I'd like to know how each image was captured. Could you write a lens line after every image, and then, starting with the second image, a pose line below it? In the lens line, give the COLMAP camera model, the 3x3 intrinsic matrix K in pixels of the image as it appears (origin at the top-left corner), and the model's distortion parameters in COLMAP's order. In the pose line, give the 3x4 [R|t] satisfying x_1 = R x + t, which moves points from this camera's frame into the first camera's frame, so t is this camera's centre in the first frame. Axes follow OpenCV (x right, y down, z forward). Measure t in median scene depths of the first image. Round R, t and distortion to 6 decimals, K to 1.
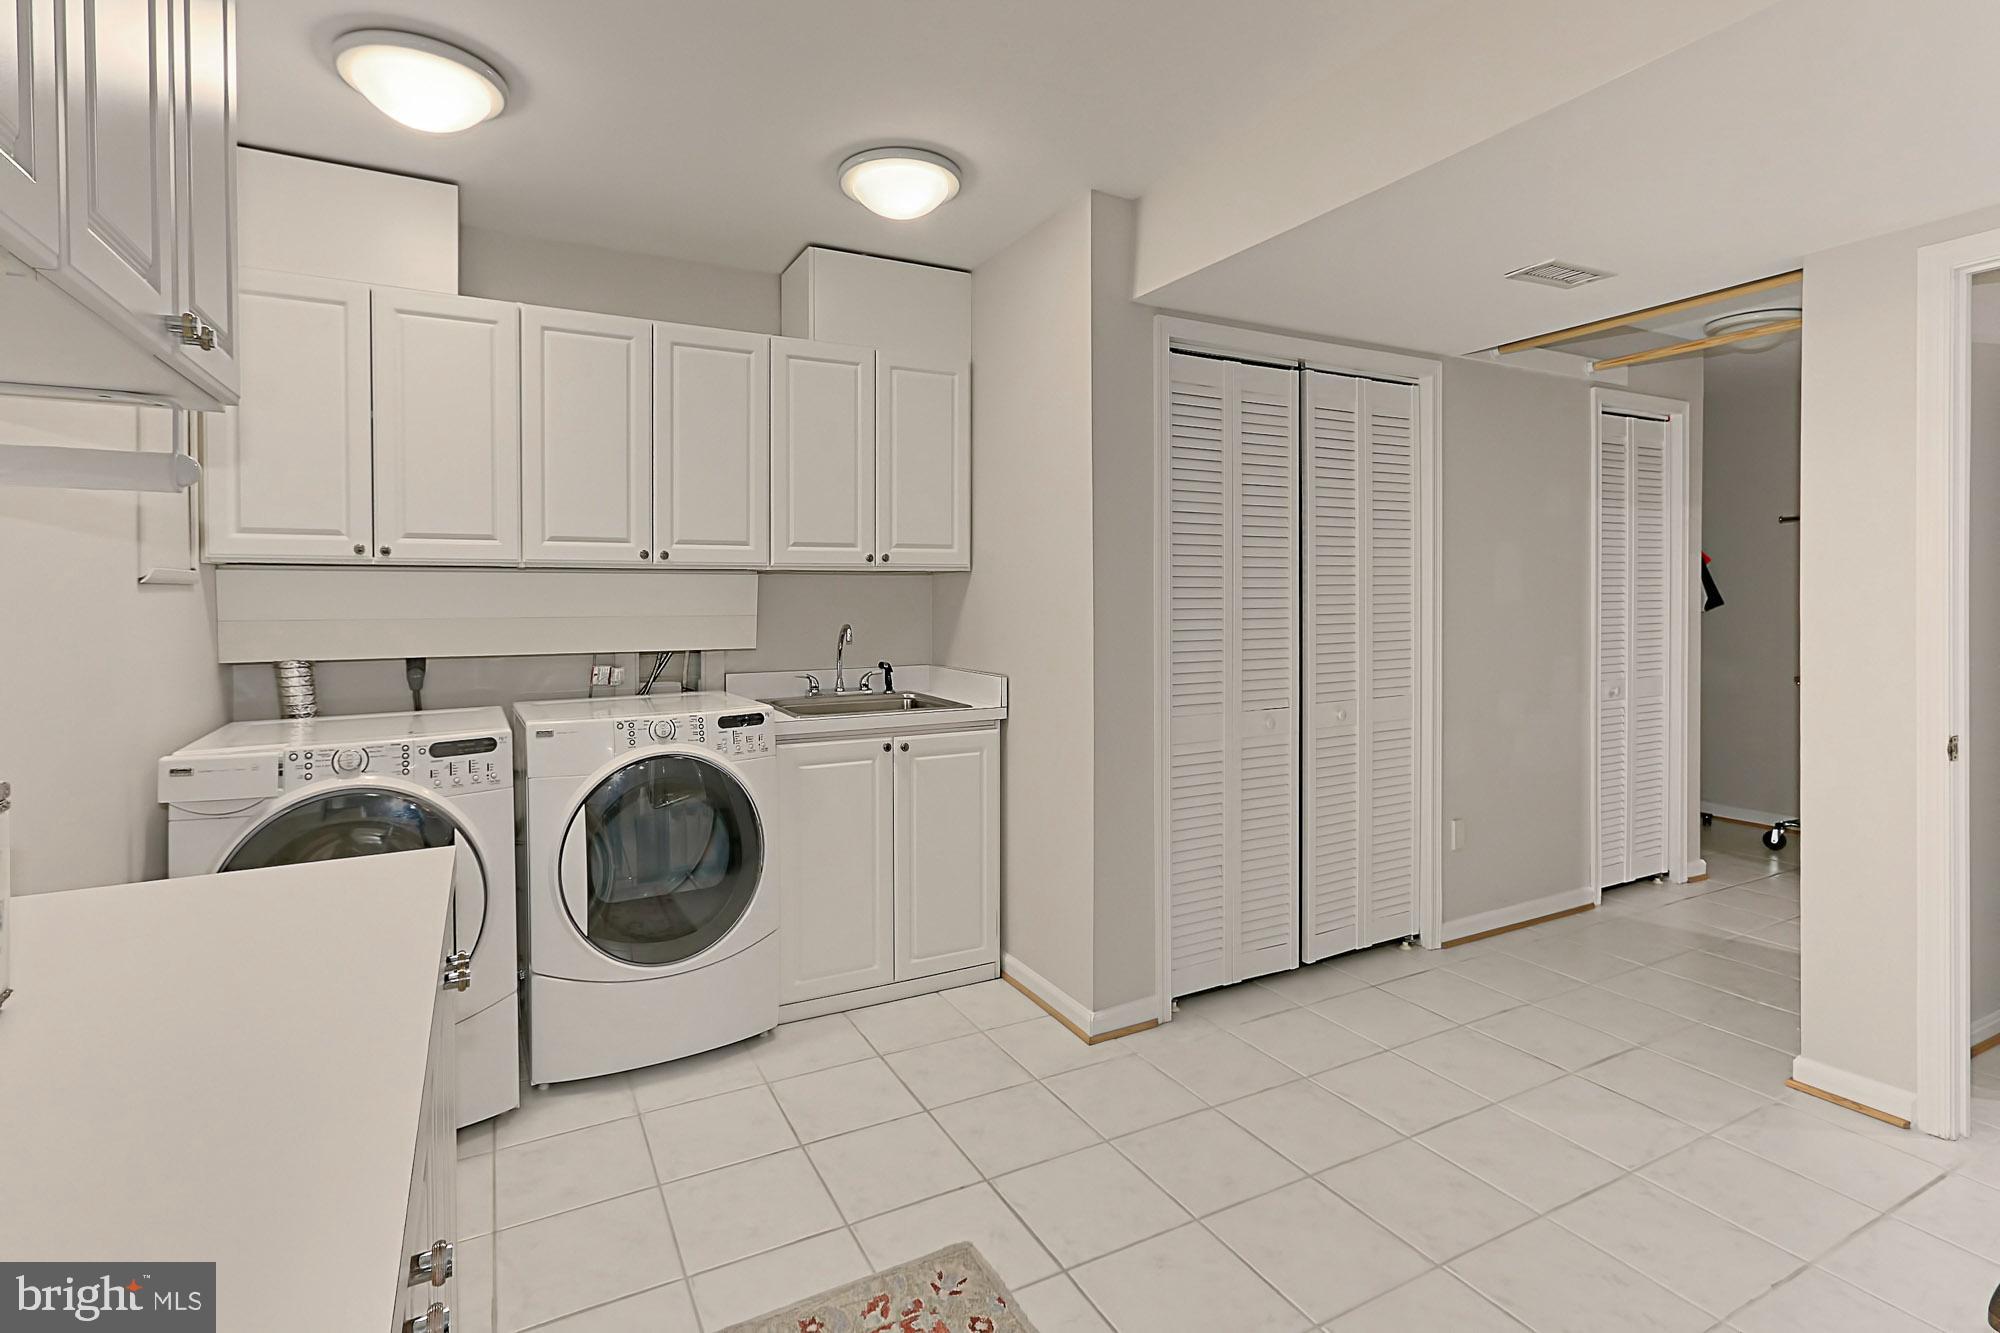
lens RADIAL K [[968.4, 0, 1022.4], [0, 968.4, 610.5], [0, 0, 1]] dist [-0.005099, -0.000090]
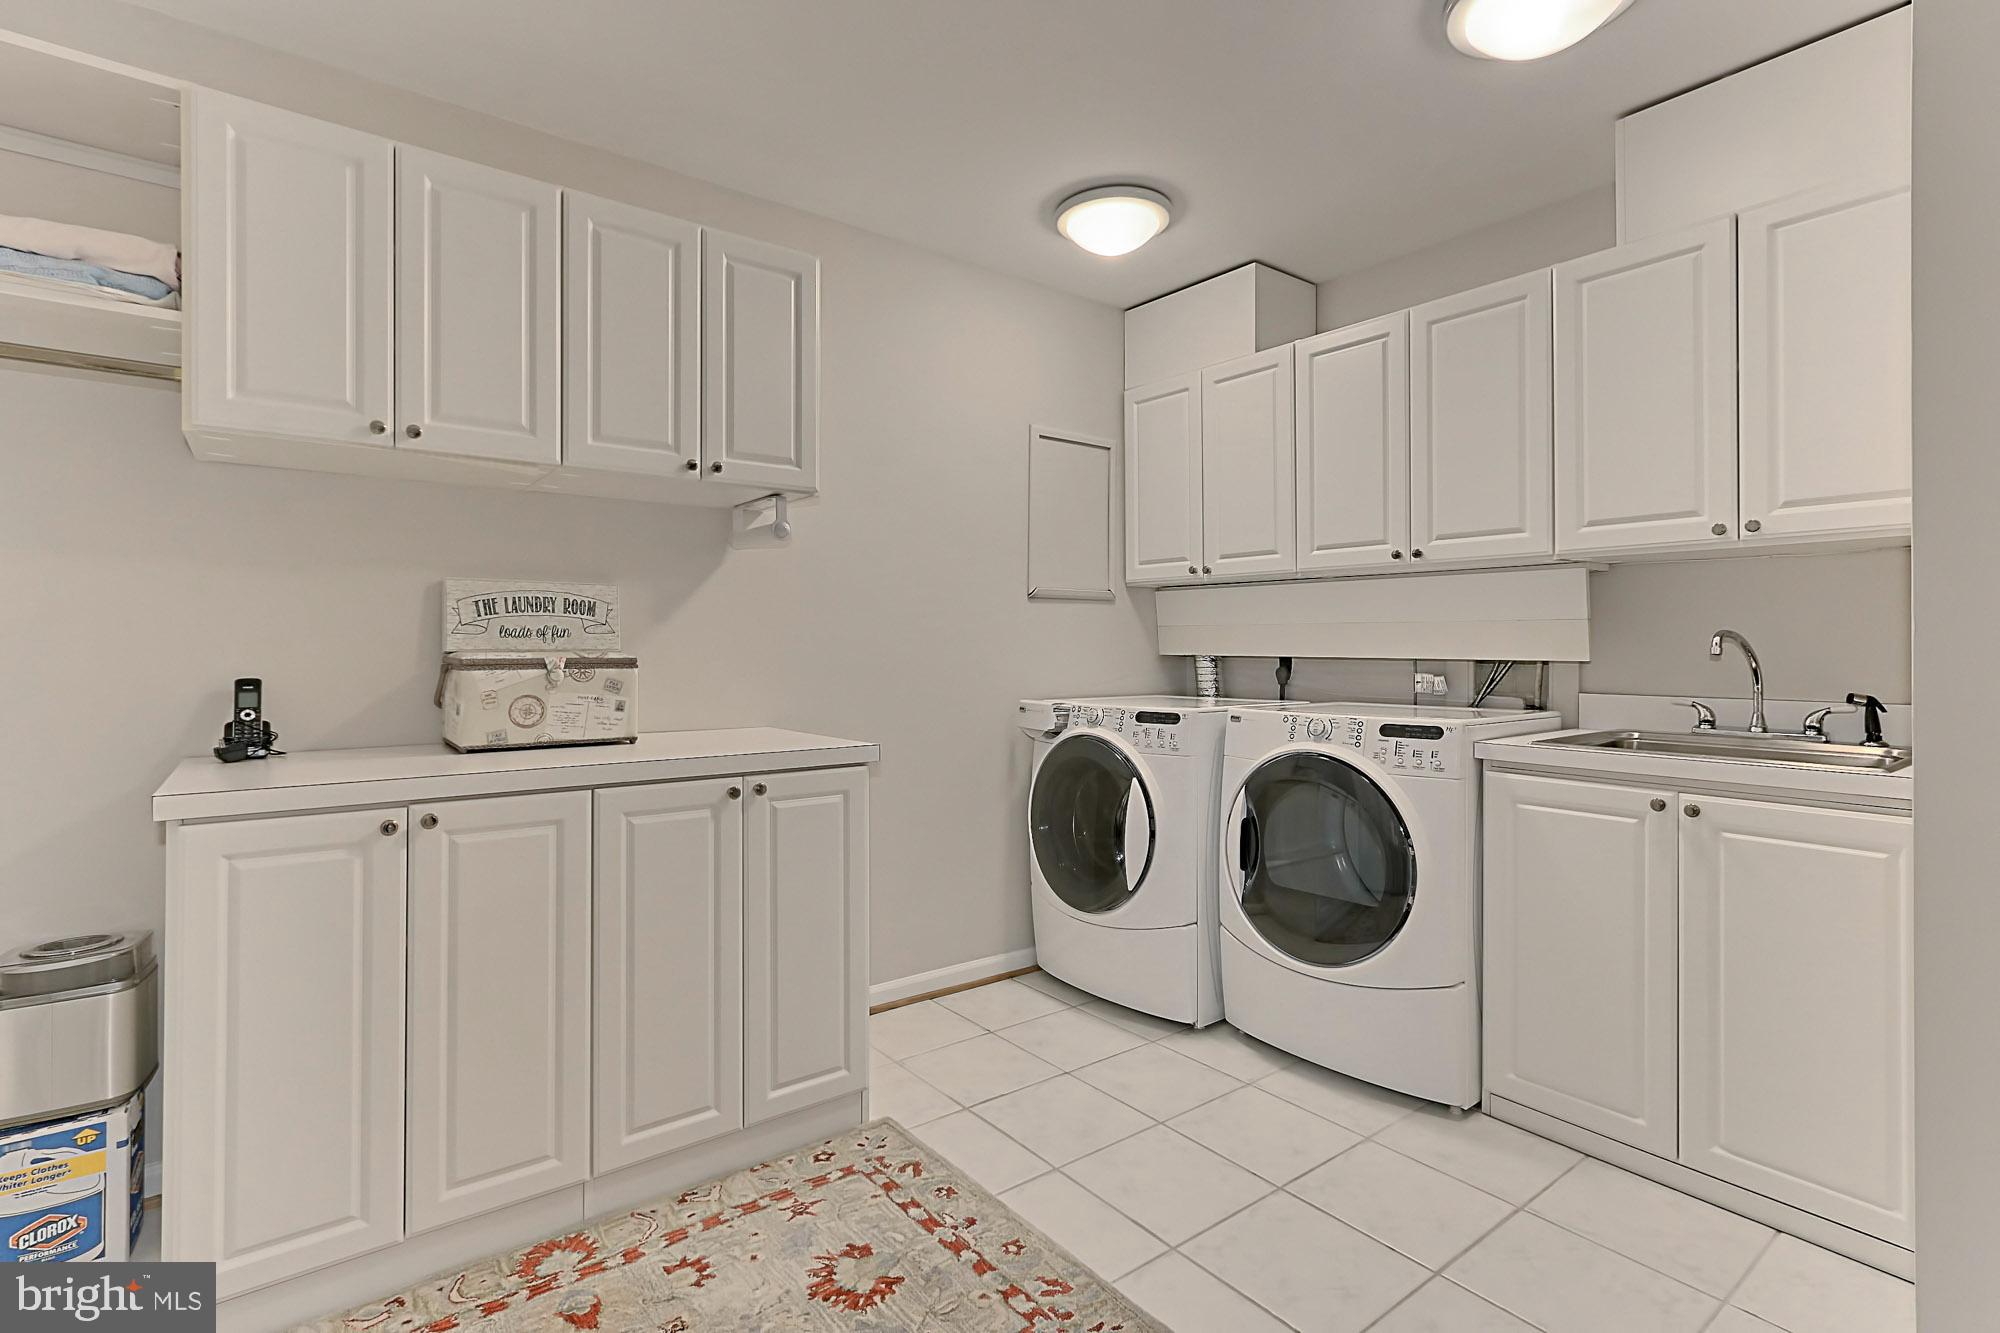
lens RADIAL K [[934.4, 0, 1002.7], [0, 934.4, 646.4], [0, 0, 1]] dist [0.006726, 0.002188]
pose [[0.144120, 0.003767, -0.989553, 0.499074], [-0.012384, 0.999921, 0.002003, 0.038446], [0.989483, 0.011966, 0.144155, 0.503410]]
